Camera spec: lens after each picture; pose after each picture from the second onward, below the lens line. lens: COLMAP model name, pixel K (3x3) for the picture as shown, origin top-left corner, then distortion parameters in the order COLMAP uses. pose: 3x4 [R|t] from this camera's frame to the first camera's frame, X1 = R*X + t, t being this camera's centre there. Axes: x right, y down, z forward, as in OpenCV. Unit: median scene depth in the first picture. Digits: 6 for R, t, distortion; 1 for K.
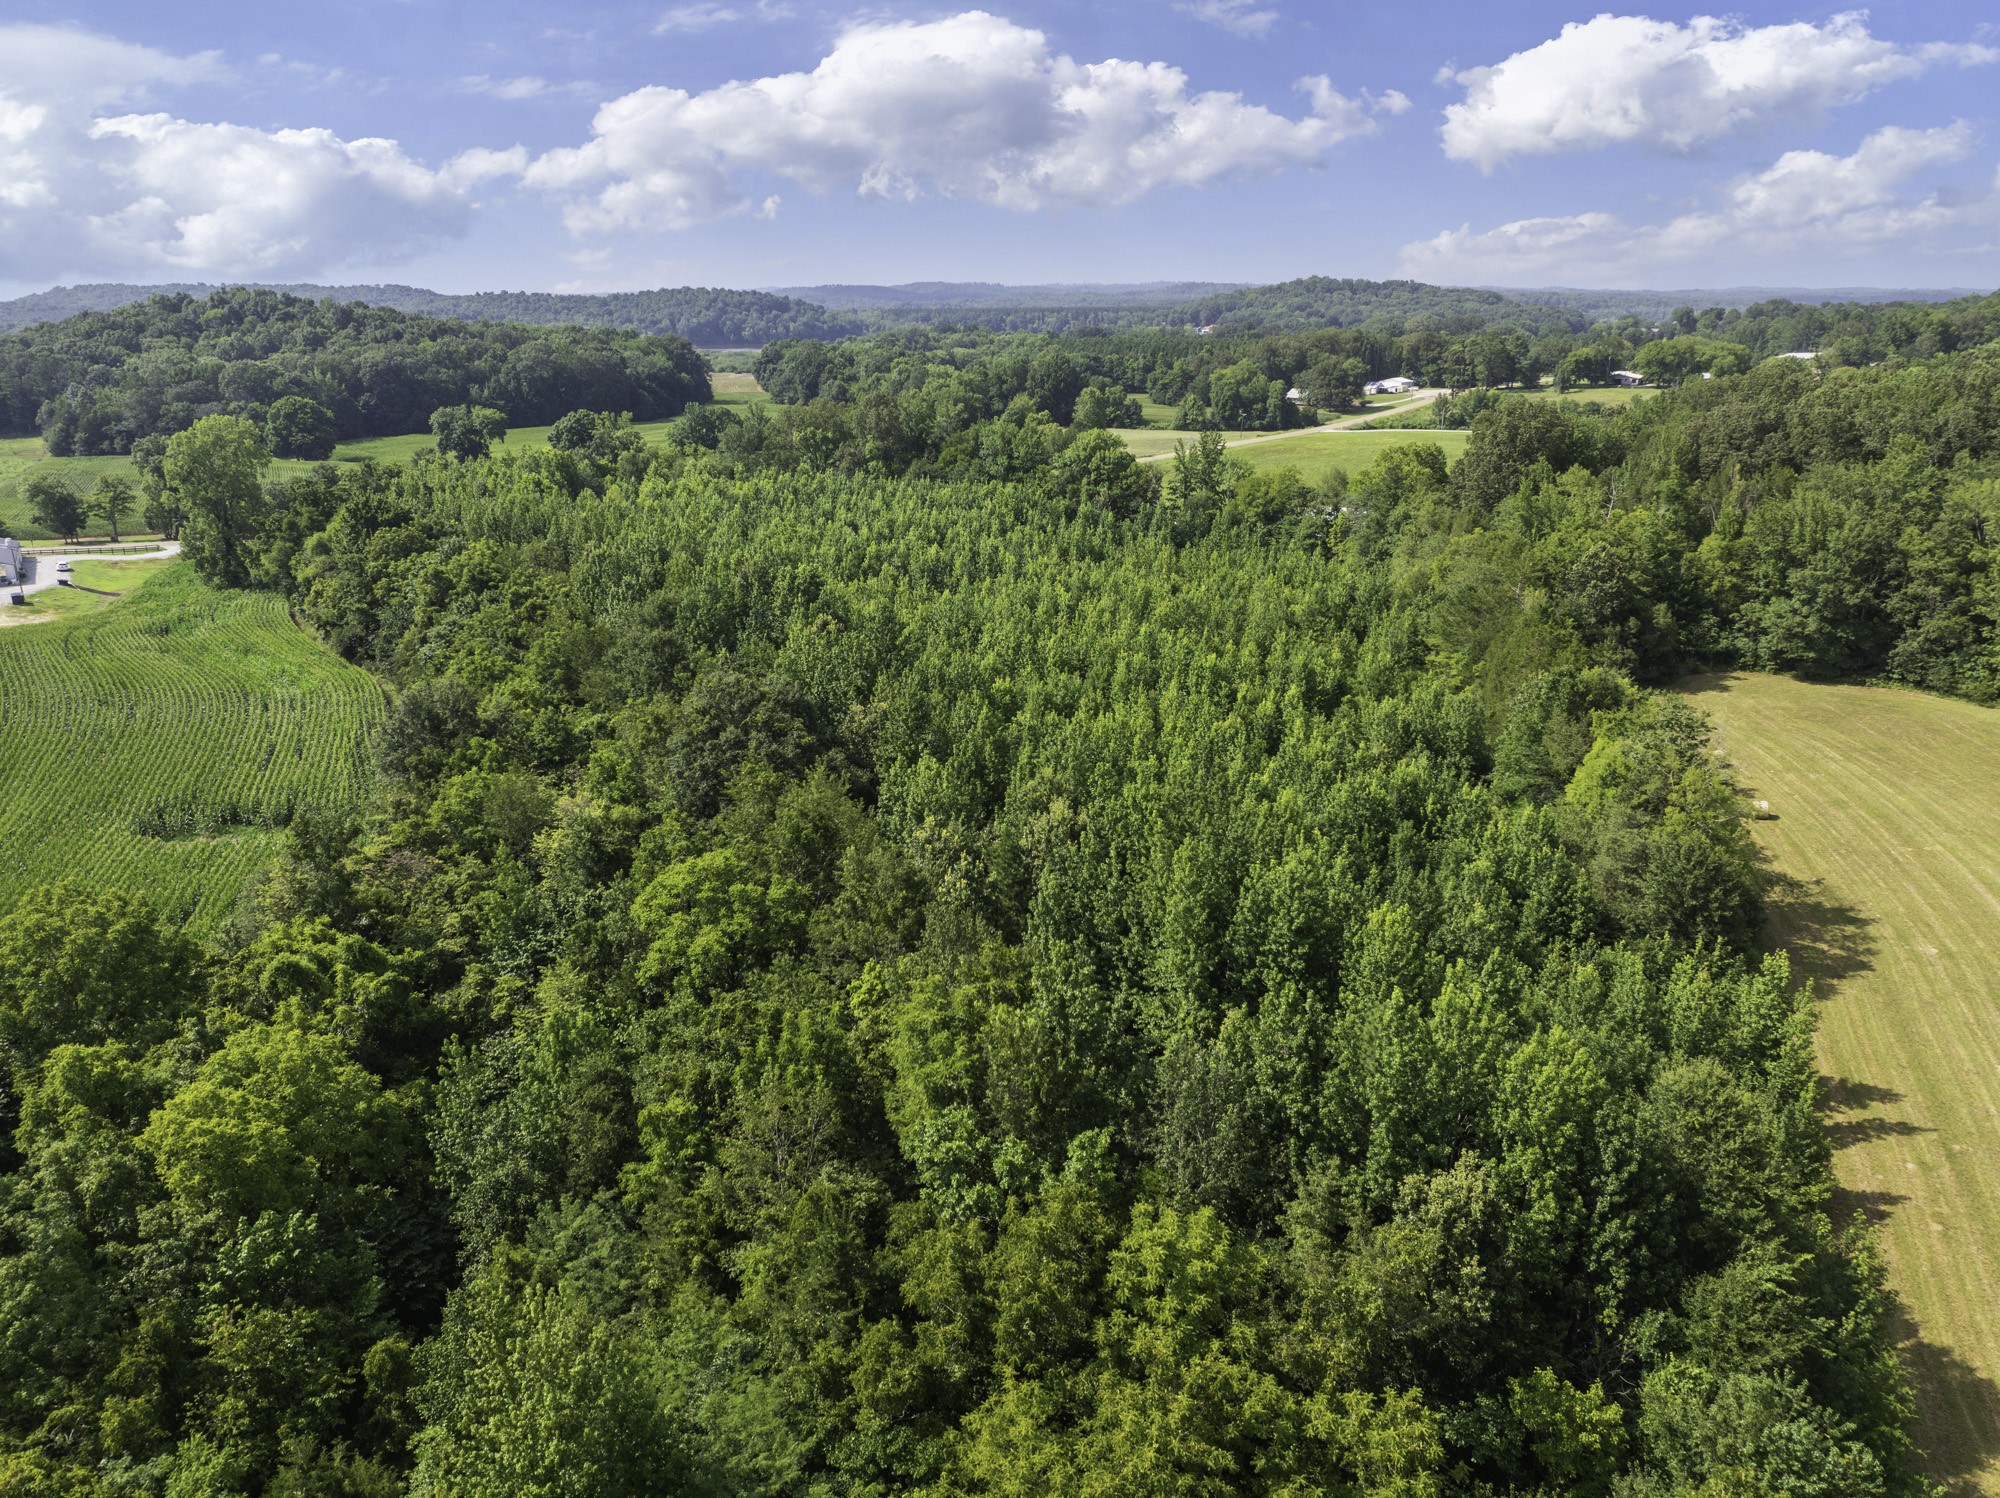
lens RADIAL K [[1395.6, 0, 1000.1], [0, 1395.6, 740.4], [0, 0, 1]] dist [-0.036702, -0.003209]
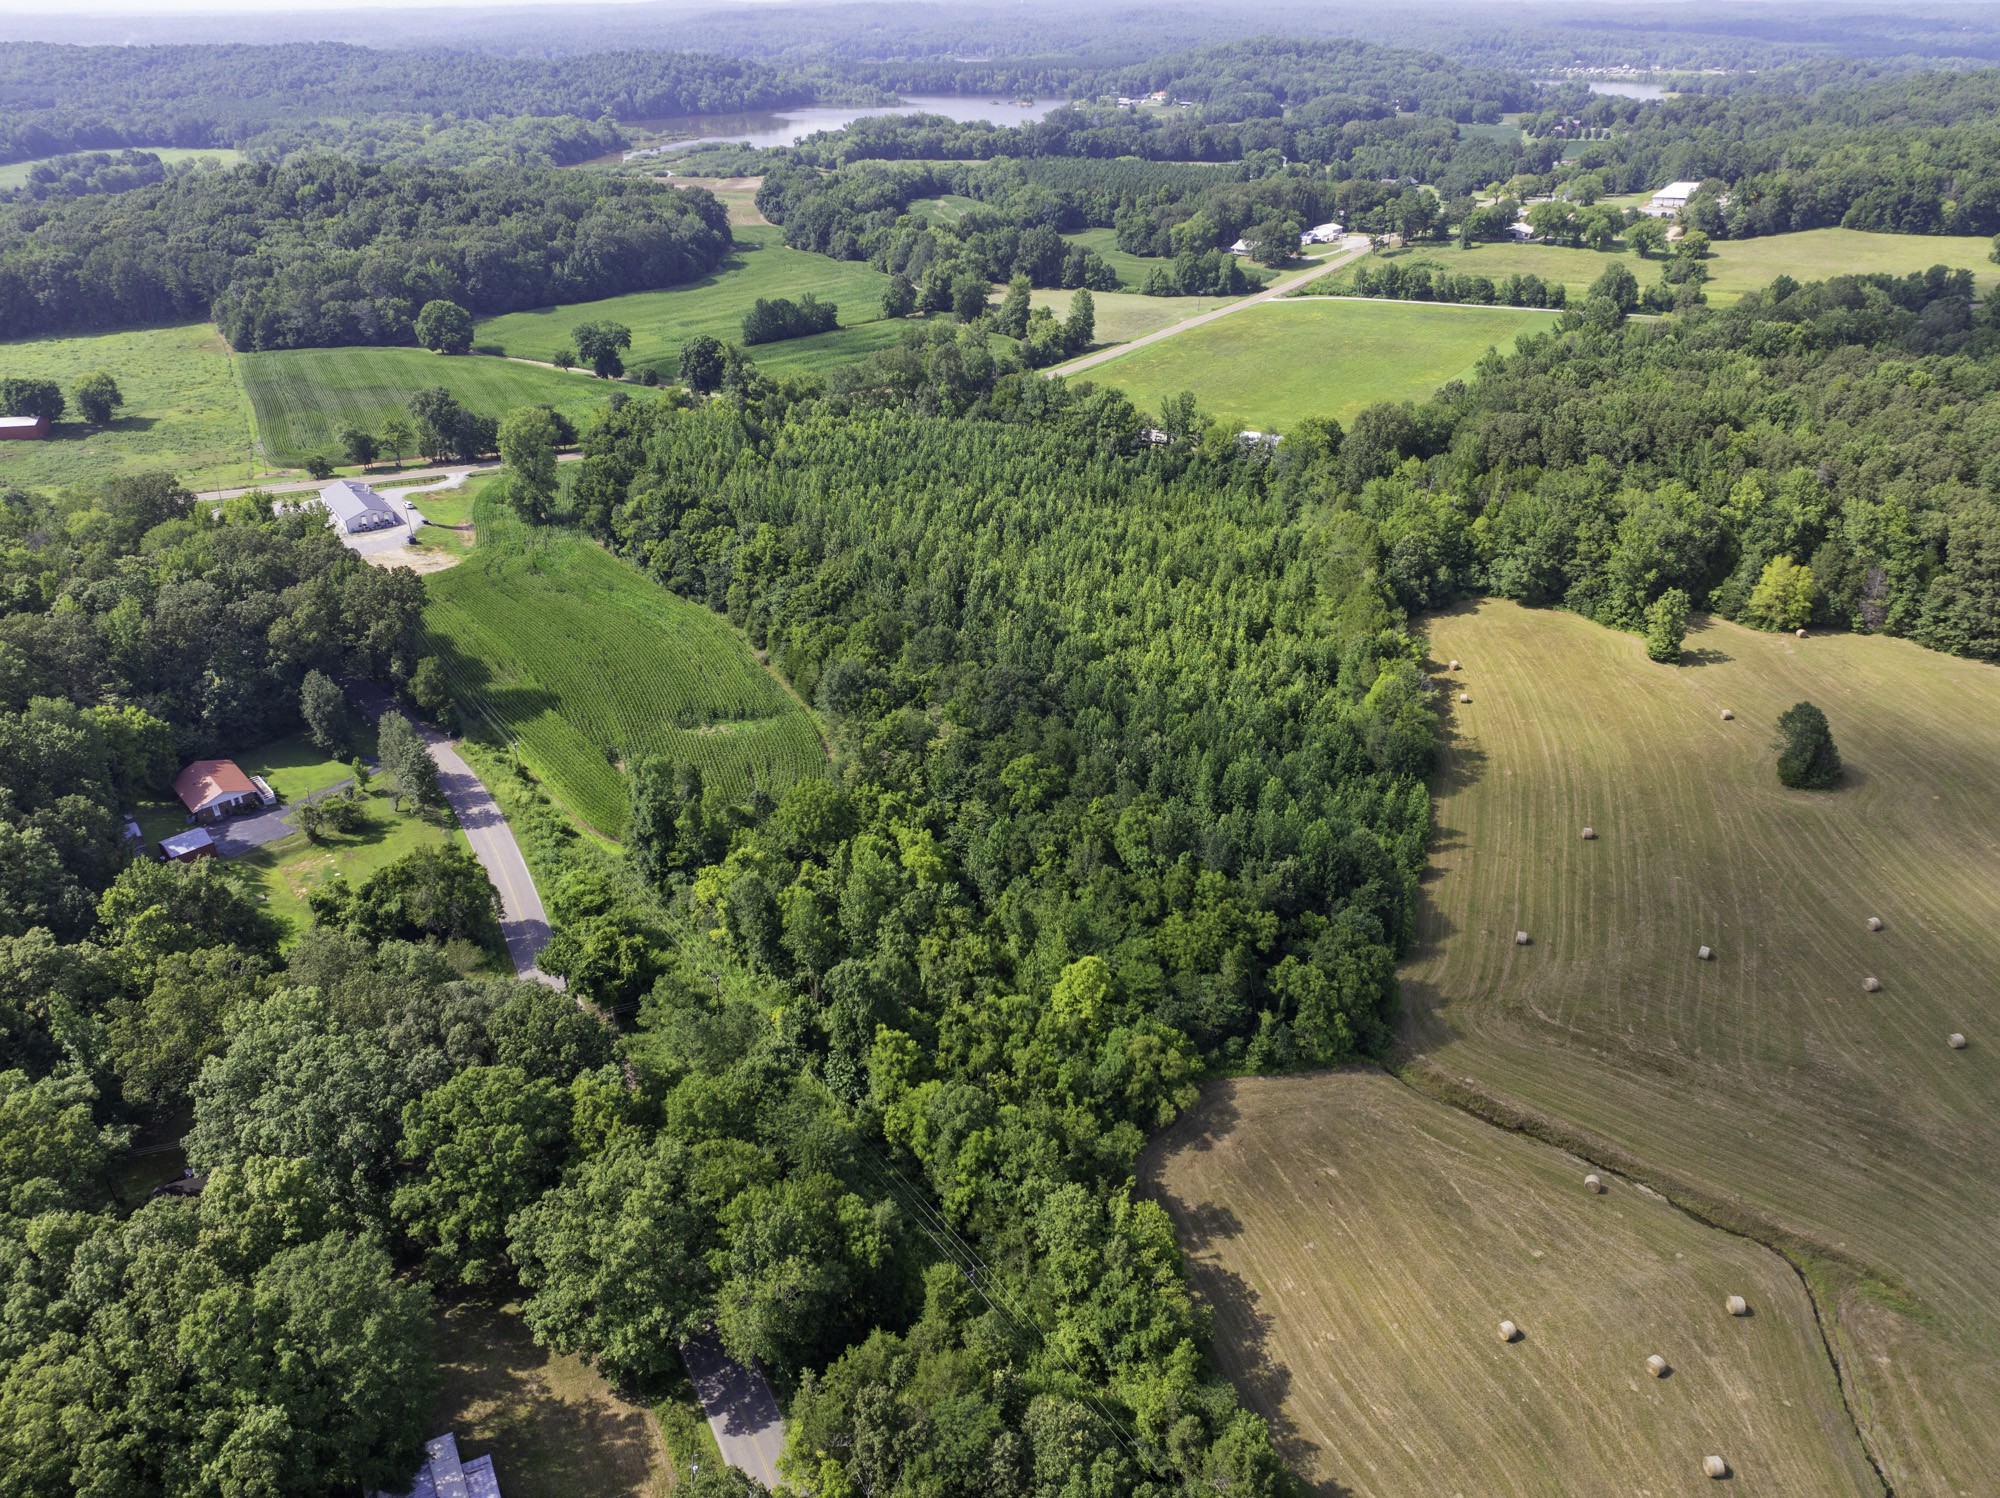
lens RADIAL K [[1395.6, 0, 1000.1], [0, 1395.6, 740.4], [0, 0, 1]] dist [-0.036702, -0.003209]
pose [[0.998910, -0.023109, 0.040556, -0.241371], [0.015185, 0.982469, 0.185808, -0.294456], [-0.044139, -0.184990, 0.981749, -1.067466]]
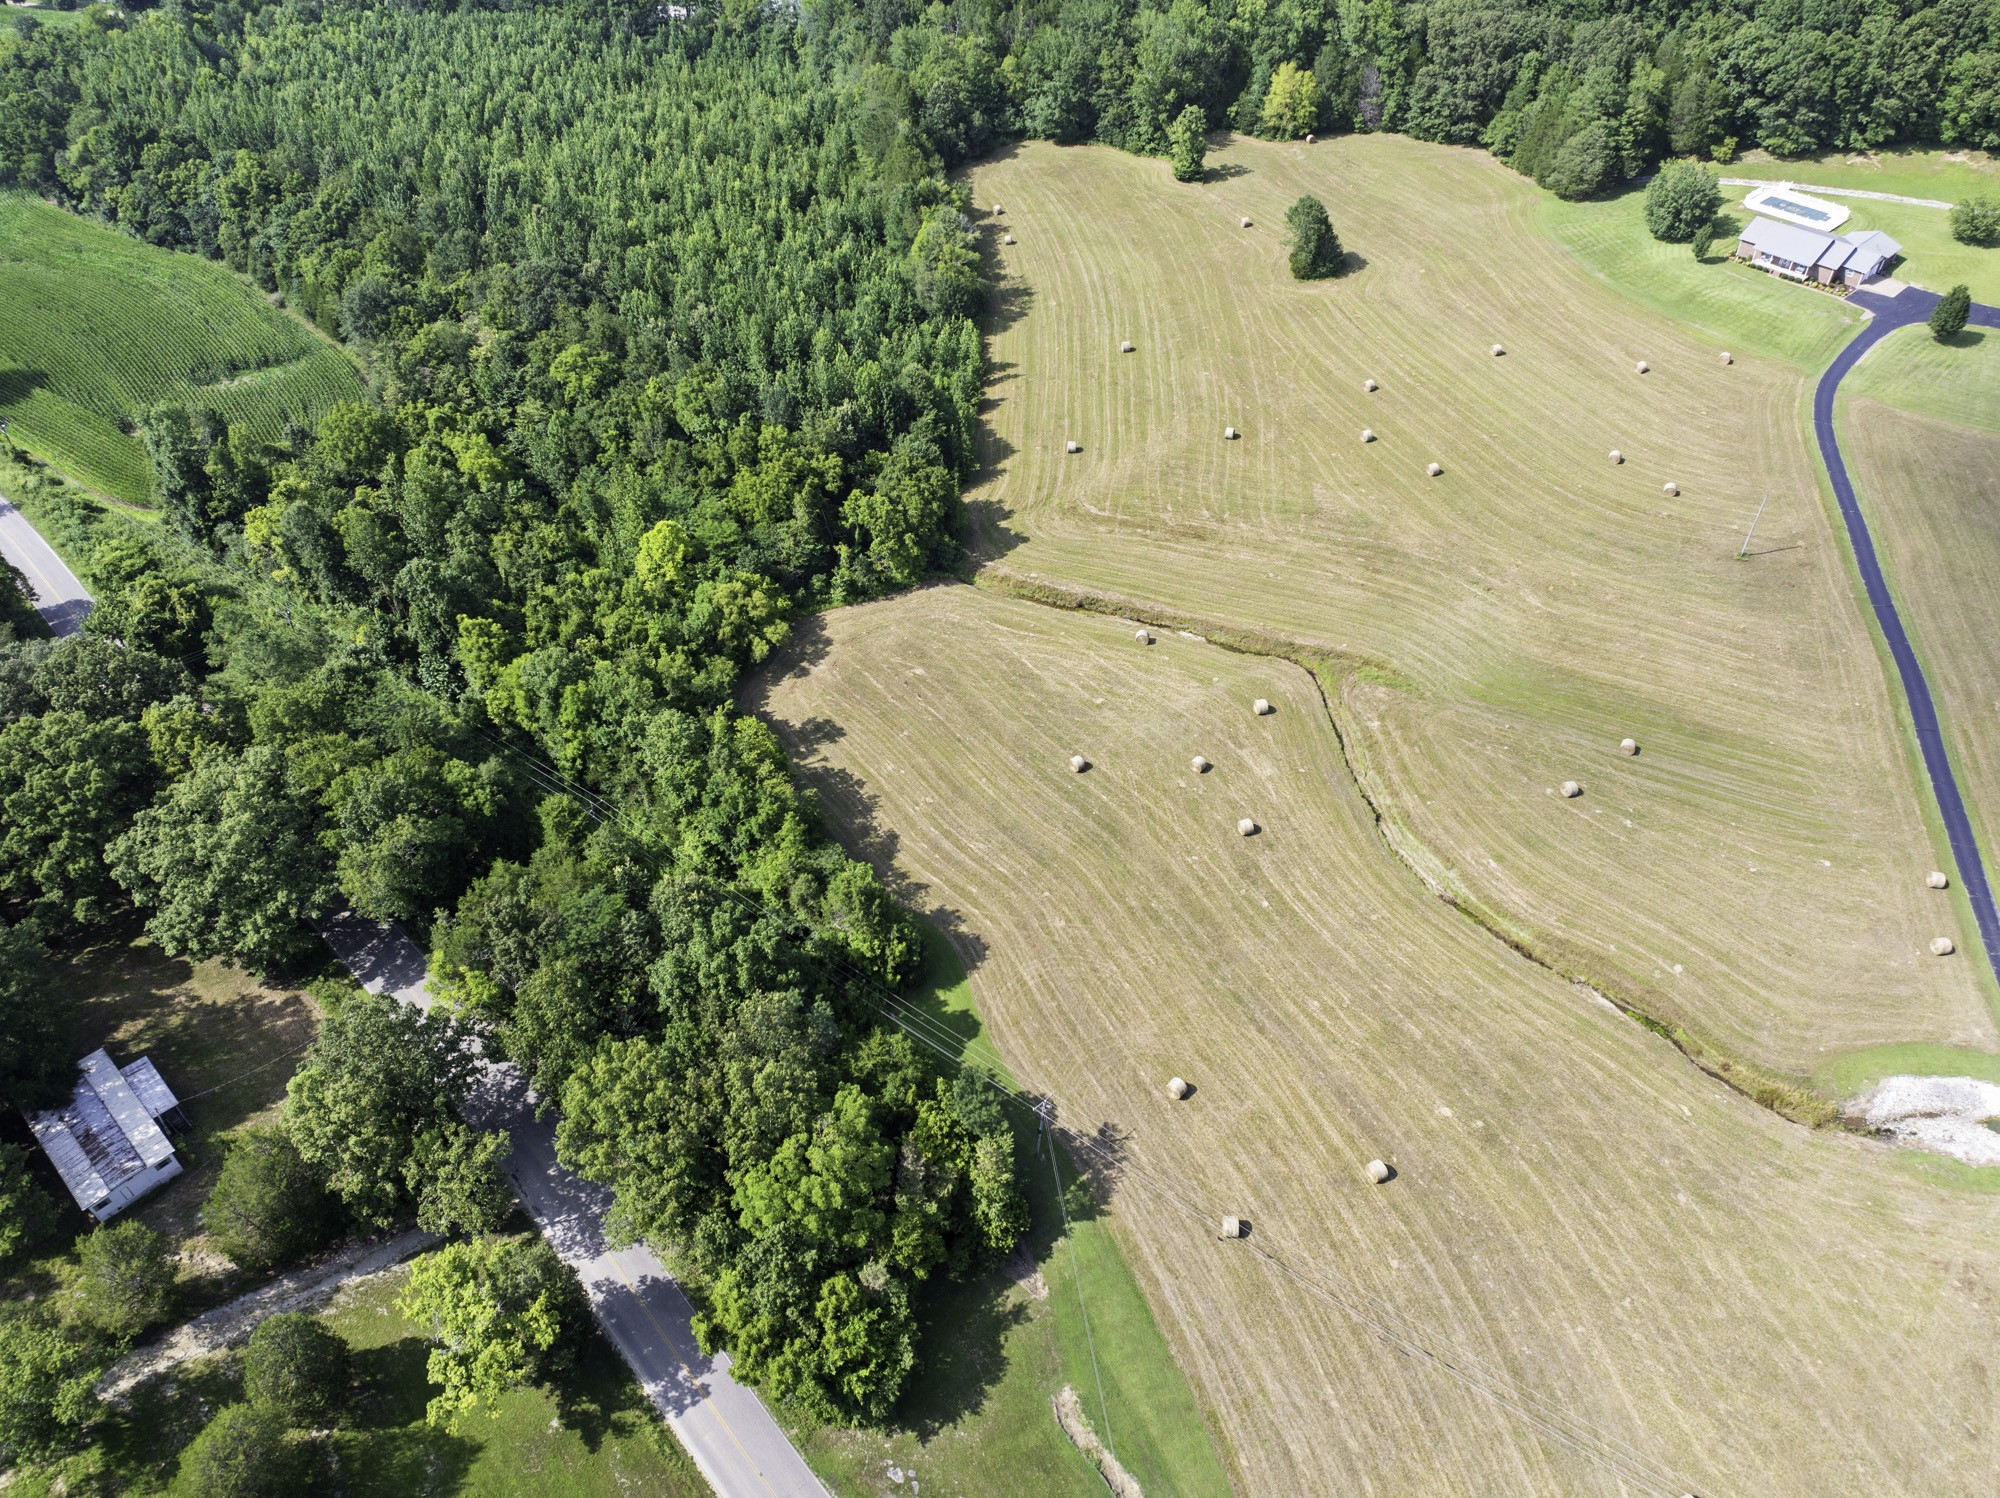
lens RADIAL K [[1395.6, 0, 1000.1], [0, 1395.6, 740.4], [0, 0, 1]] dist [-0.036702, -0.003209]
pose [[0.939363, -0.235774, 0.249014, -0.182620], [0.107231, 0.891687, 0.439767, -0.209919], [-0.325729, -0.386399, 0.862900, -1.175389]]
